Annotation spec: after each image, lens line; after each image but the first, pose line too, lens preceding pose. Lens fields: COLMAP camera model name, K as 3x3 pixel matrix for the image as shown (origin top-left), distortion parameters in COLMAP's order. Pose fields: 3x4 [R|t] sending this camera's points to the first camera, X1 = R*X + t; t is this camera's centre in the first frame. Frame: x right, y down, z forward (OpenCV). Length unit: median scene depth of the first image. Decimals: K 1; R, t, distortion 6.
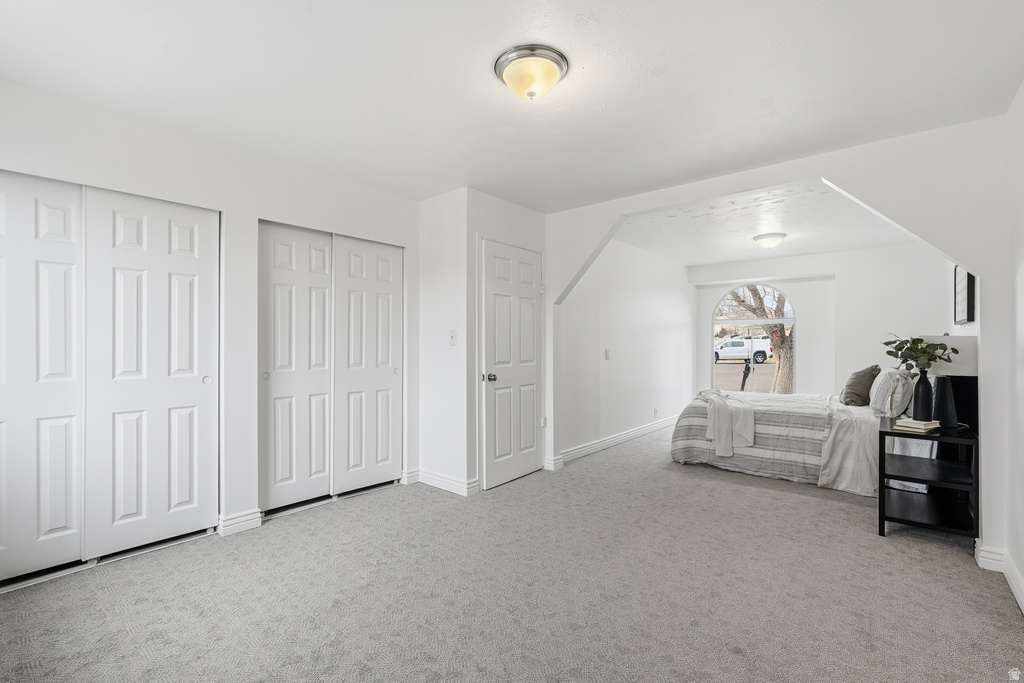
lens RADIAL K [[454.2, 0, 510.6], [0, 454.2, 340.1], [0, 0, 1]] dist [-0.015171, 0.004444]
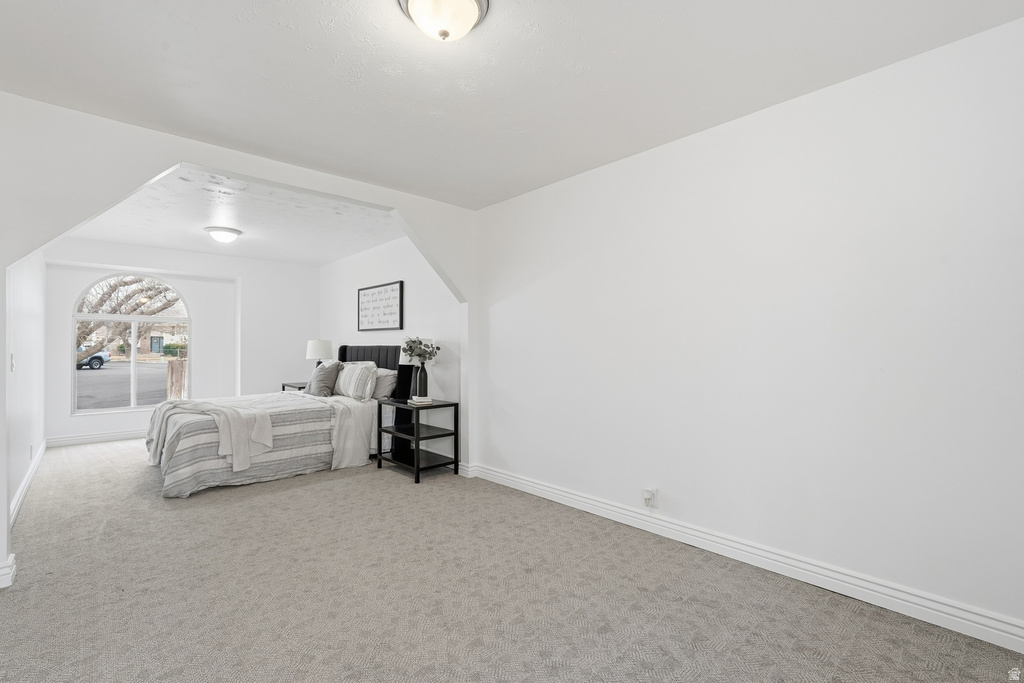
lens RADIAL K [[454.2, 0, 510.9], [0, 454.2, 345.6], [0, 0, 1]] dist [-0.015171, 0.004444]
pose [[0.124542, 0.001790, 0.992213, -0.379080], [-0.005601, 0.999984, -0.001101, 0.010145], [-0.992199, -0.005420, 0.124550, 0.400280]]
